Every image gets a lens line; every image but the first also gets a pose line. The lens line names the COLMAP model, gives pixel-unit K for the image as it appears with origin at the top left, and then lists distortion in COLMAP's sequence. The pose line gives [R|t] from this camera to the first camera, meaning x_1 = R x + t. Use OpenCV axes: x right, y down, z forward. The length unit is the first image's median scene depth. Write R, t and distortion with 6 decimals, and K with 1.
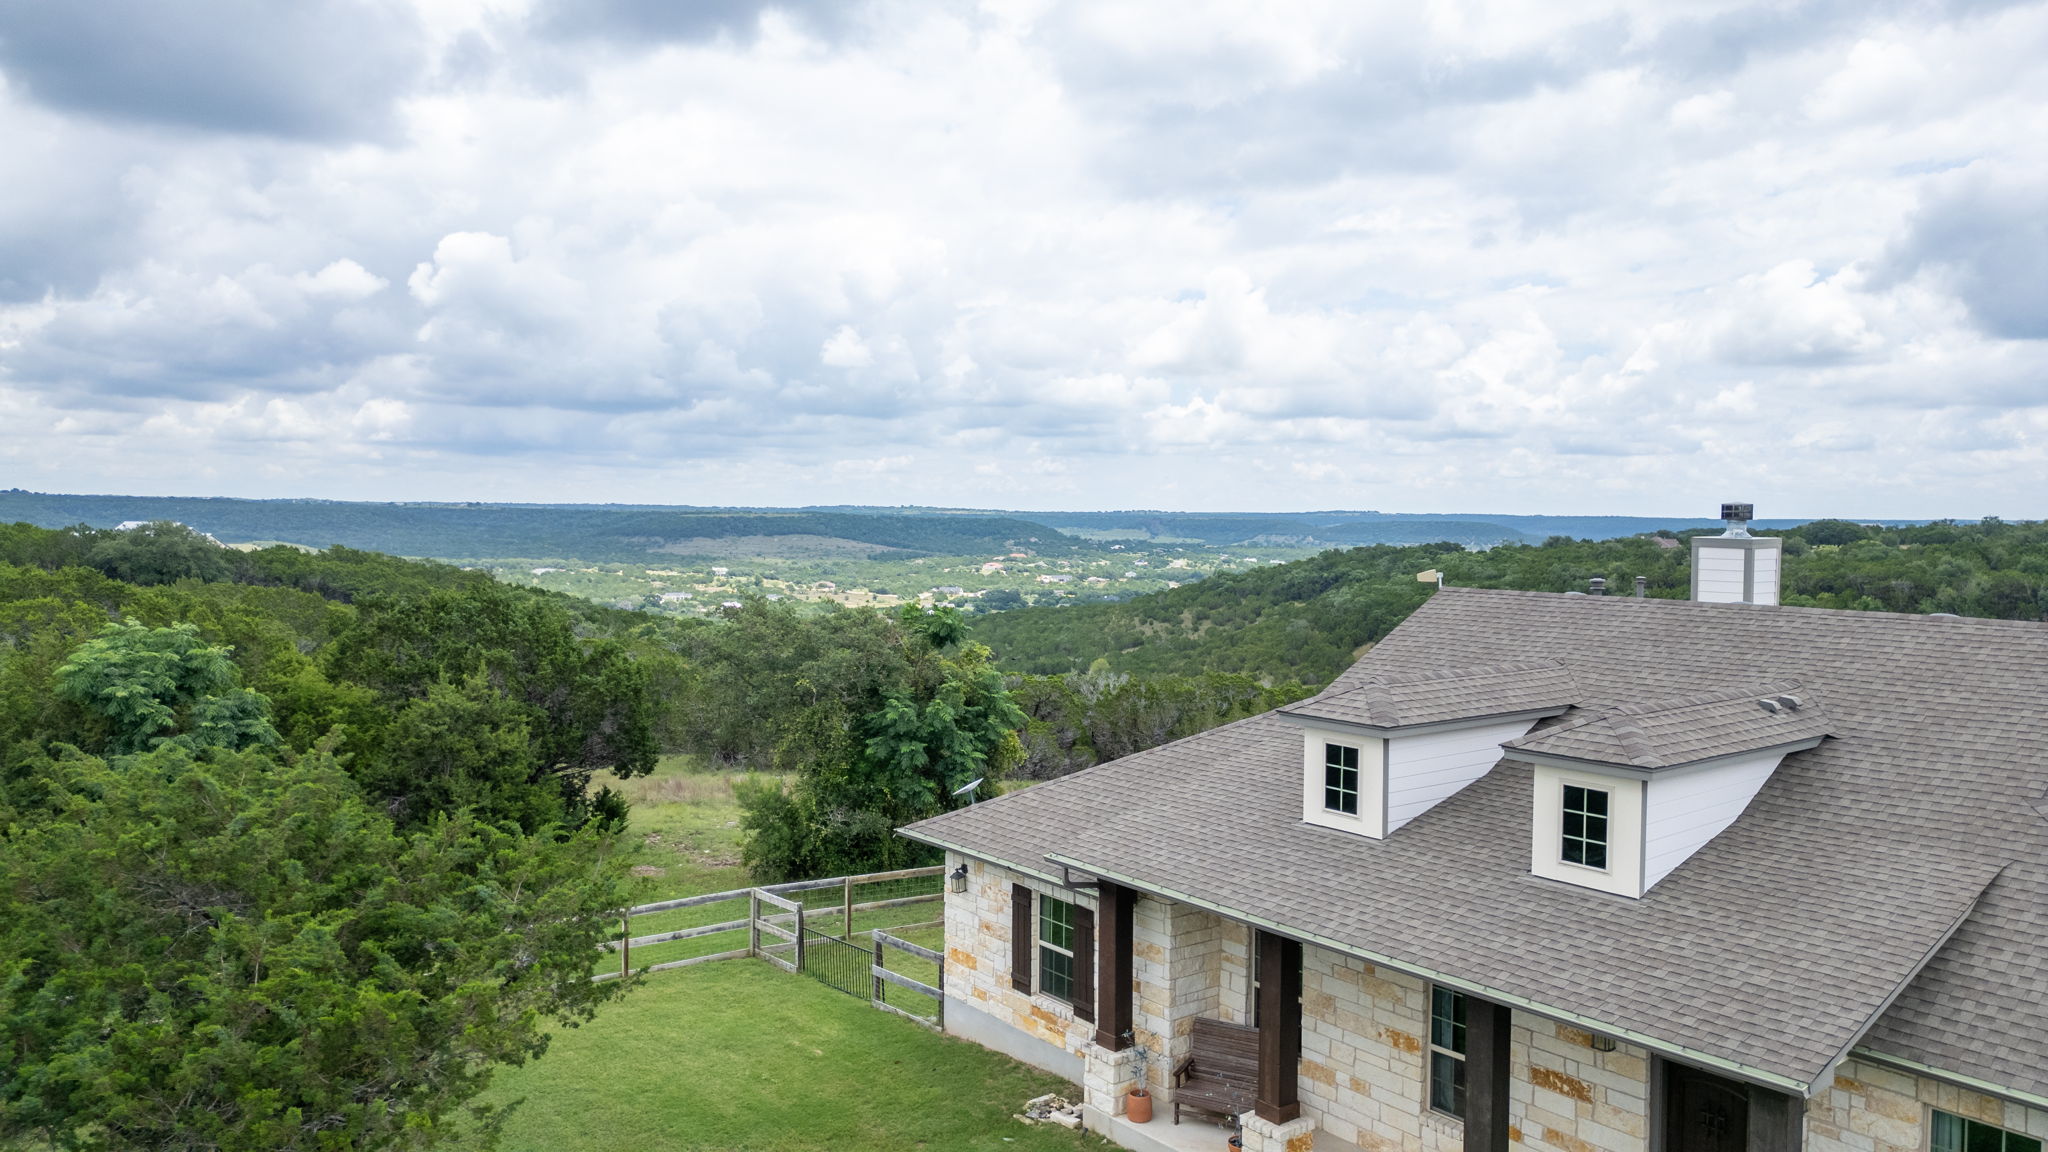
lens RADIAL K [[1452.7, 0, 1017.4], [0, 1452.7, 564.7], [0, 0, 1]] dist [0.044223, -0.020994]
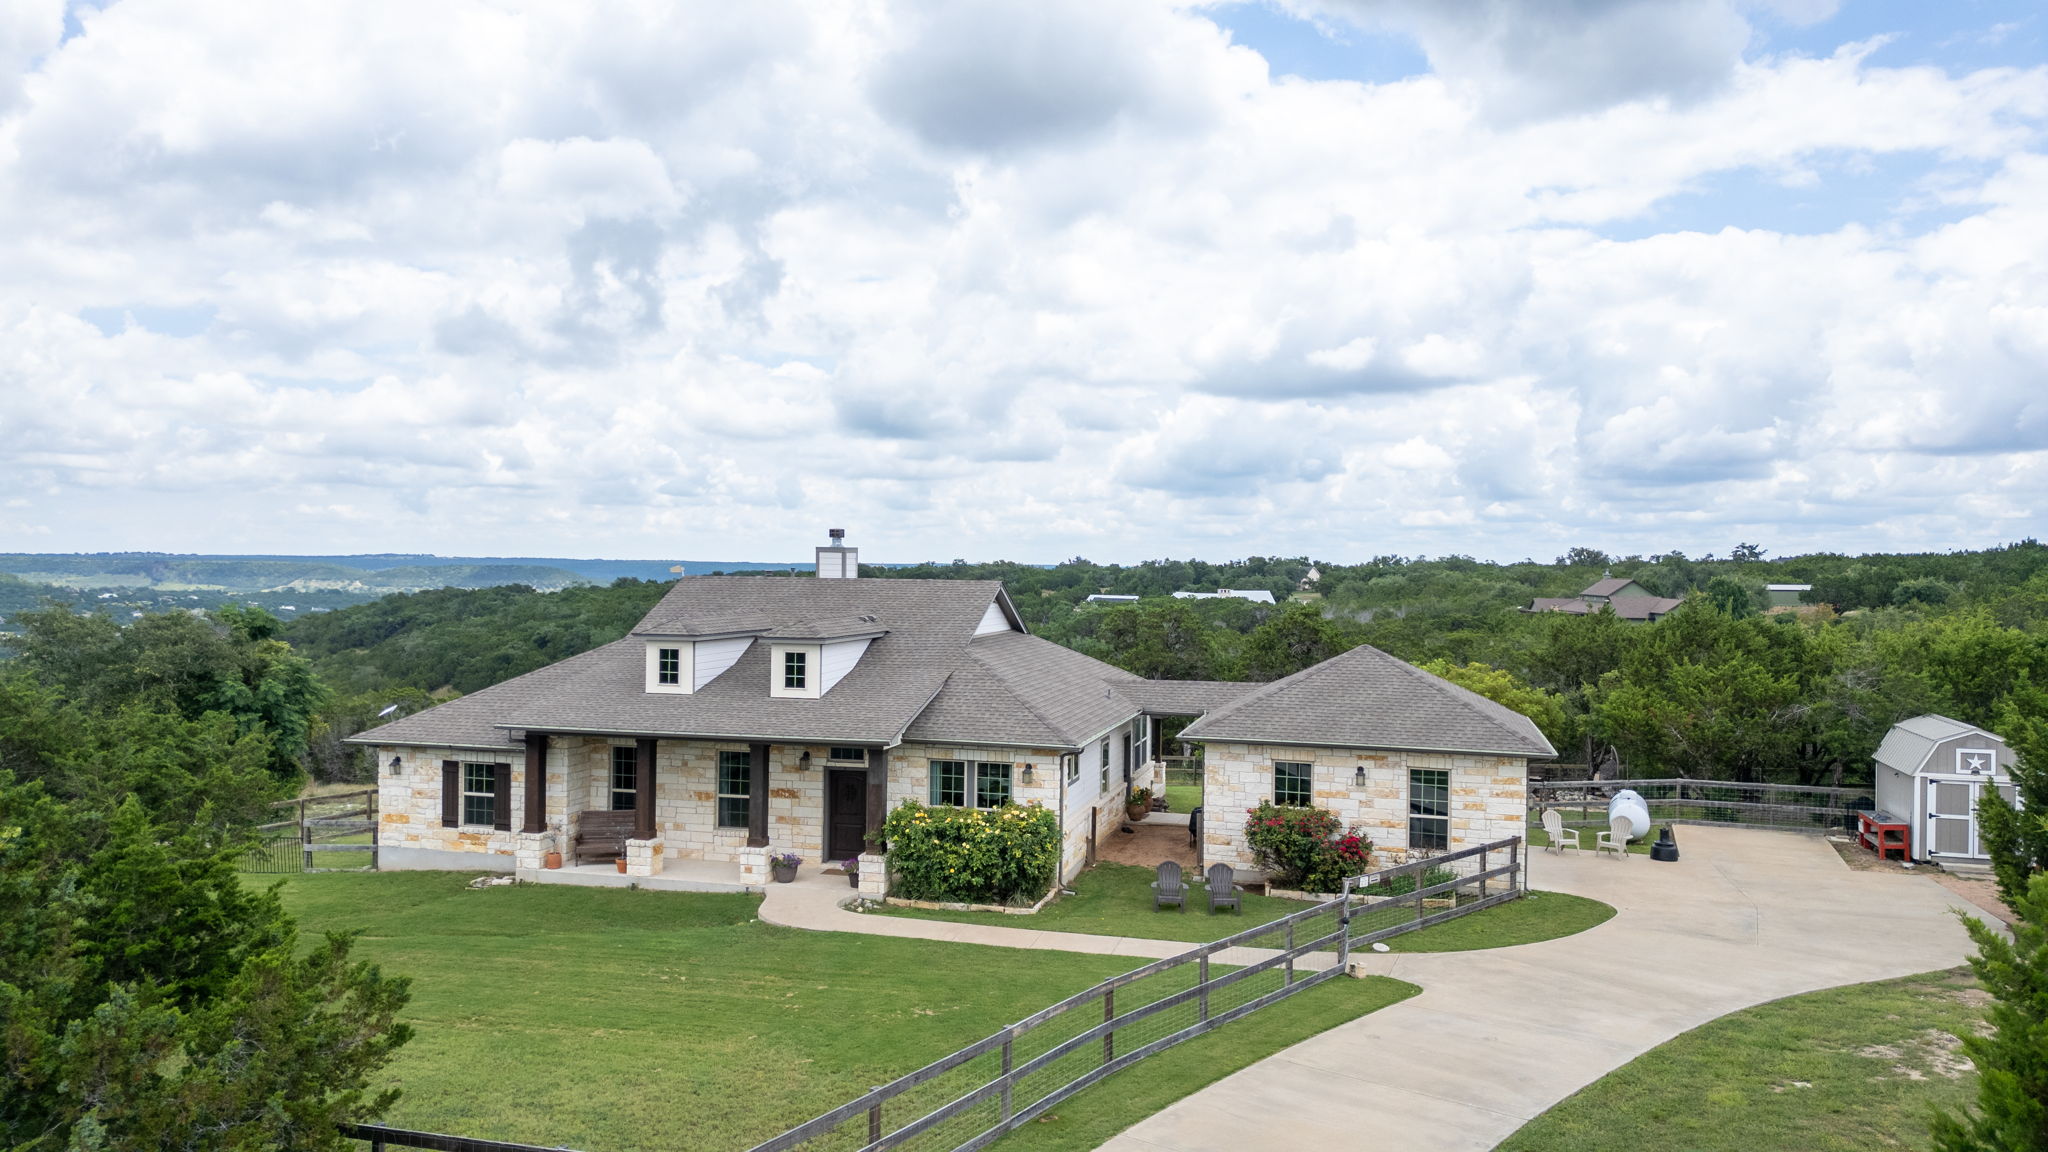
lens RADIAL K [[1452.7, 0, 1023.4], [0, 1452.7, 574.3], [0, 0, 1]] dist [0.044223, -0.020994]
pose [[0.810875, -0.006423, 0.585183, -0.428134], [0.019938, 0.999662, -0.016656, 0.056107], [-0.584879, 0.025173, 0.810730, -0.679529]]
